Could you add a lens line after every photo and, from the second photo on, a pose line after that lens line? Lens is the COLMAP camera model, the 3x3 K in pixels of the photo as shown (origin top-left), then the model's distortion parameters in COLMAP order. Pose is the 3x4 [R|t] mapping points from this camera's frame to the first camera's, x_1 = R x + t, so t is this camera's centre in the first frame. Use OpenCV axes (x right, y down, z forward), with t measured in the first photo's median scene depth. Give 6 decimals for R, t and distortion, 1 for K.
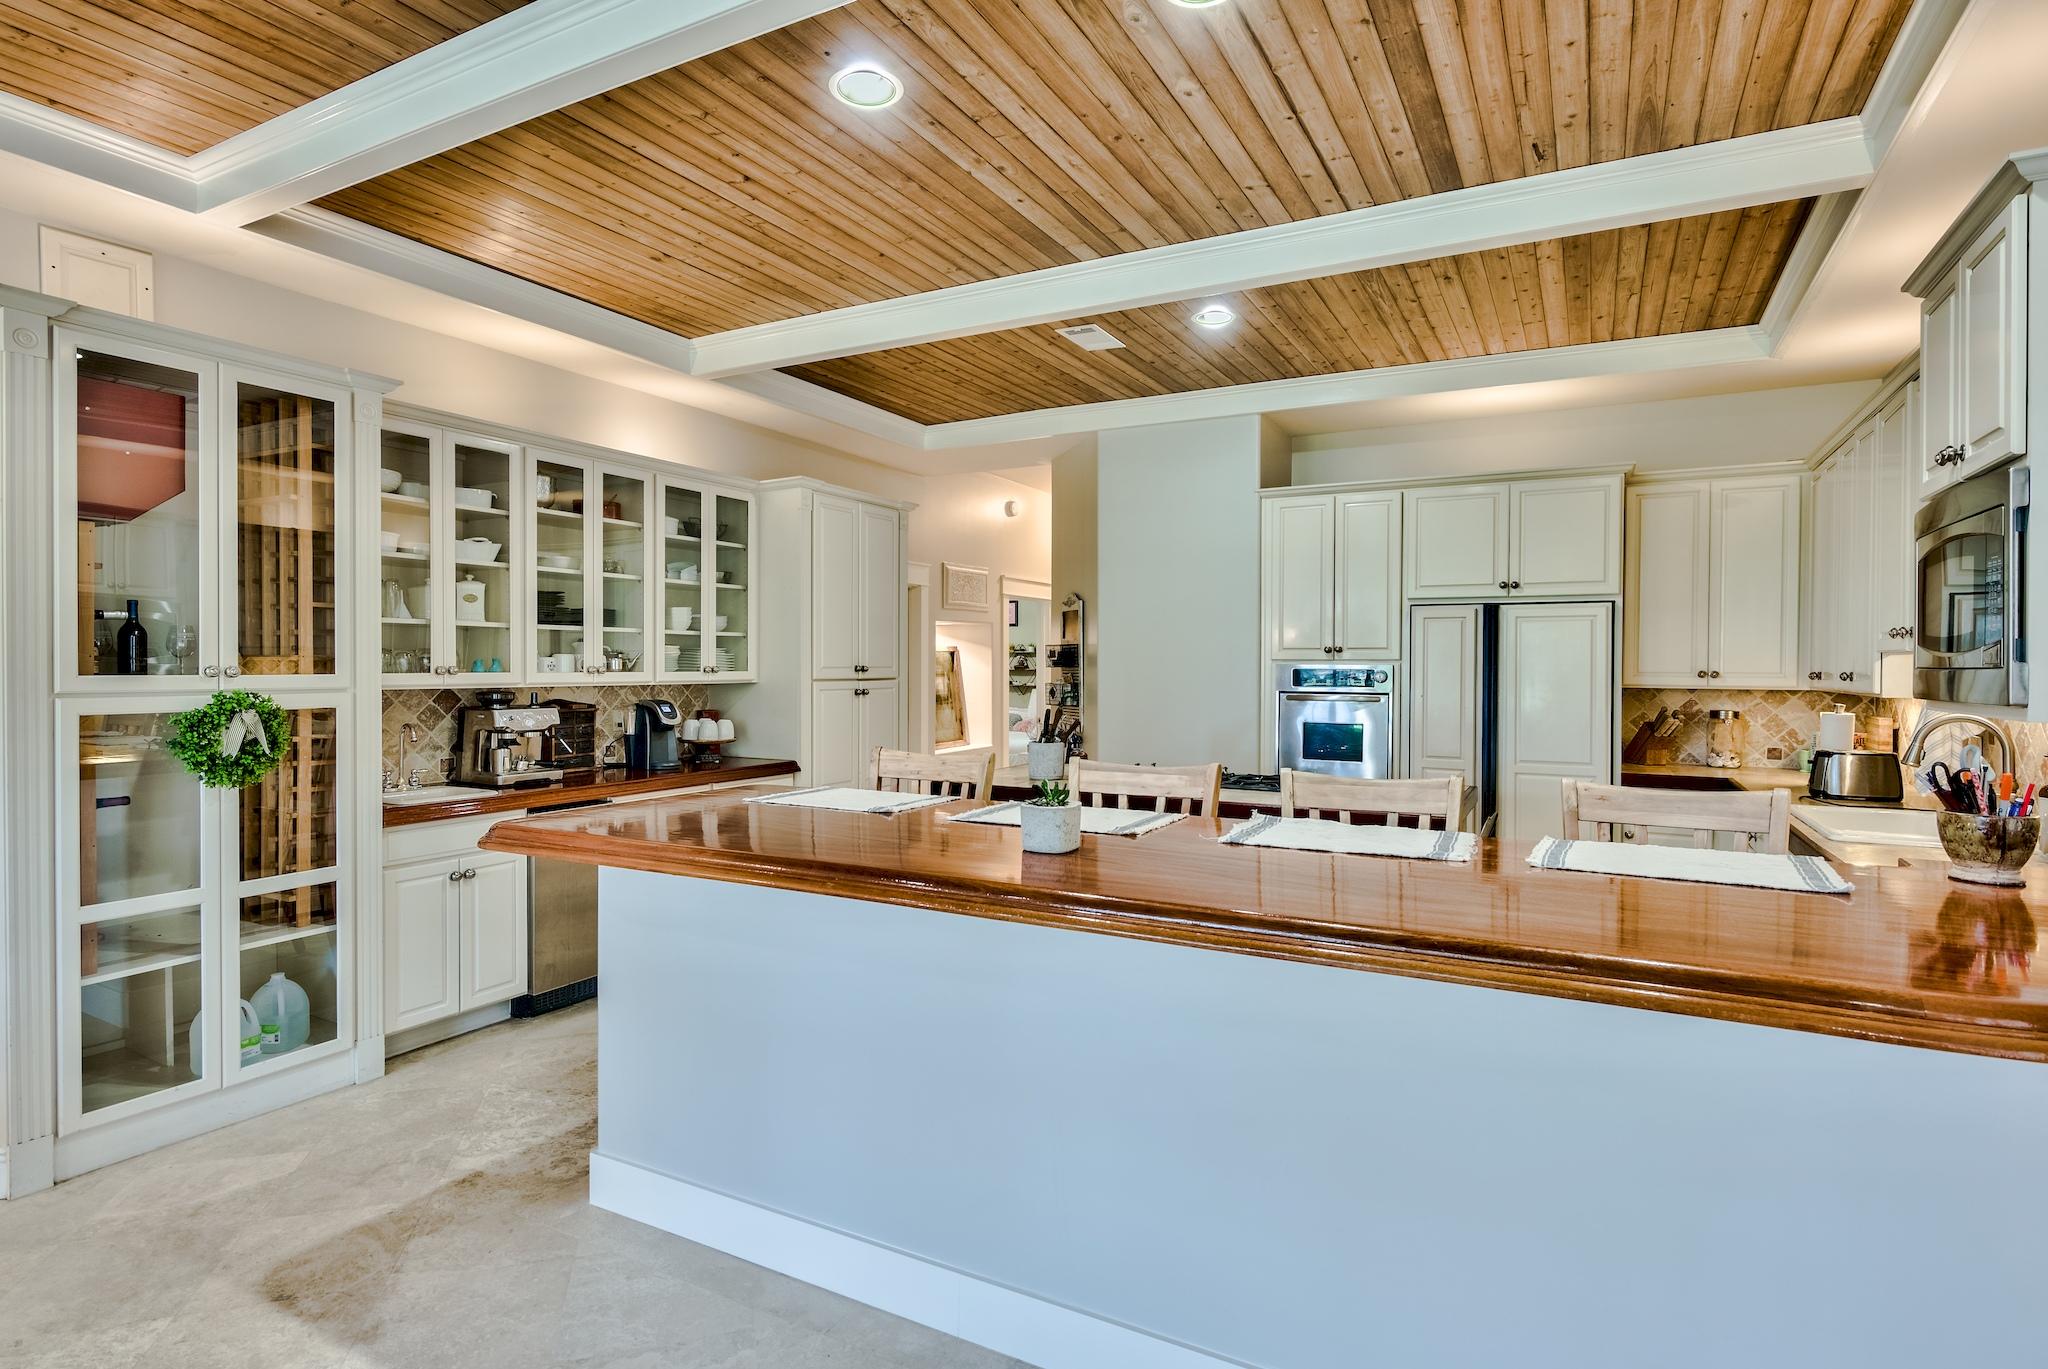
lens RADIAL K [[1020.4, 0, 1068.1], [0, 1020.4, 668.2], [0, 0, 1]] dist [-0.000846, -0.001839]
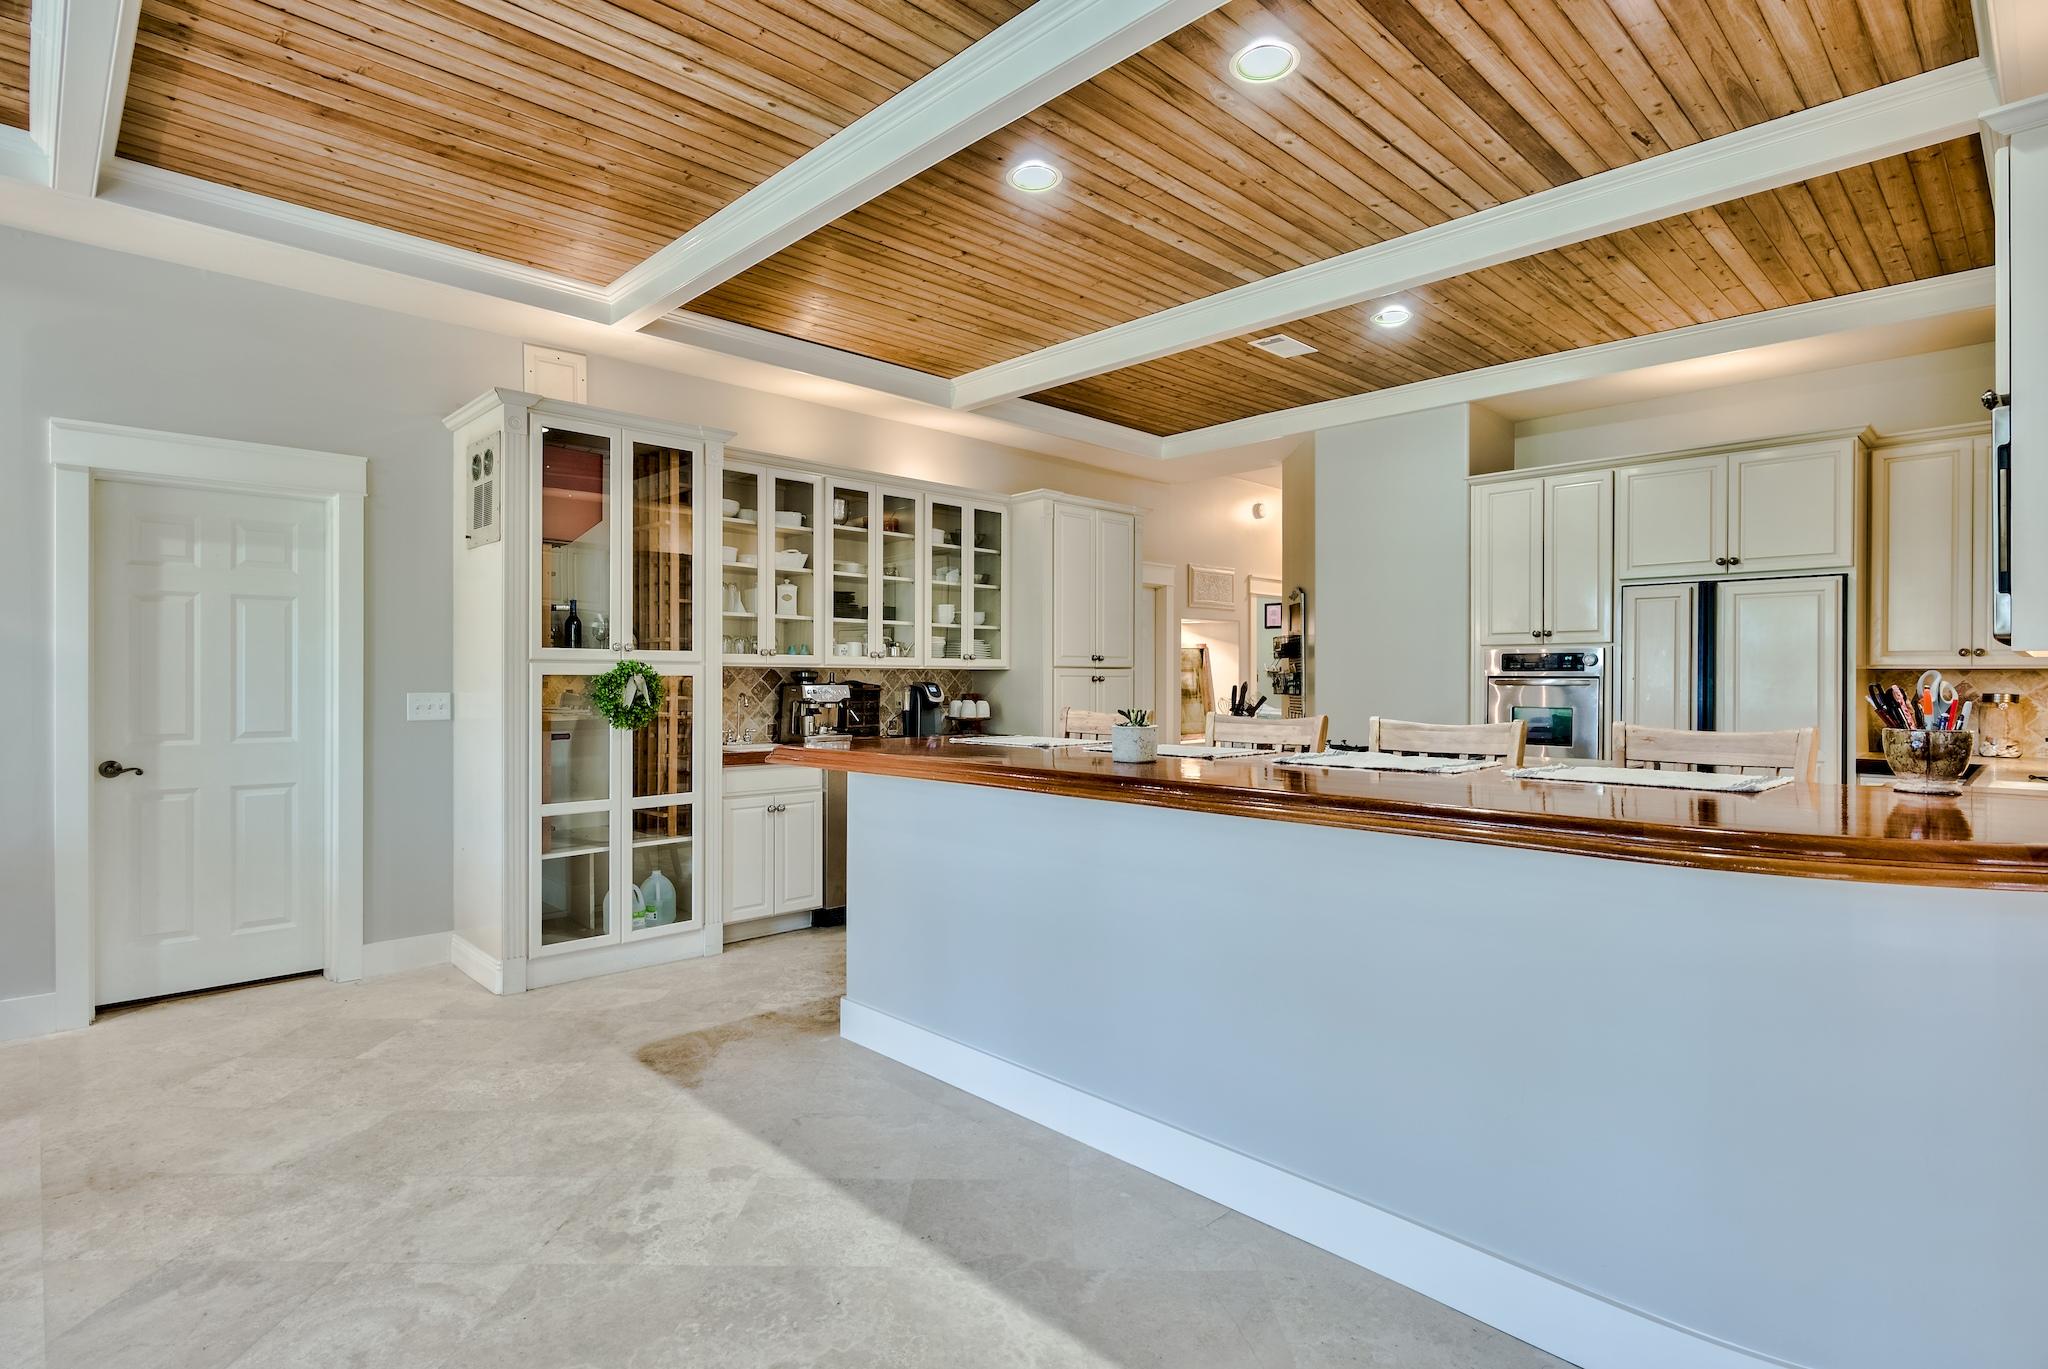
lens RADIAL K [[1020.4, 0, 1023.0], [0, 1020.4, 678.3], [0, 0, 1]] dist [-0.000846, -0.001839]
pose [[0.944421, 0.006113, -0.328681, 0.151563], [-0.006657, 0.999978, -0.000530, 0.040863], [0.328670, 0.002689, 0.944441, -0.147495]]
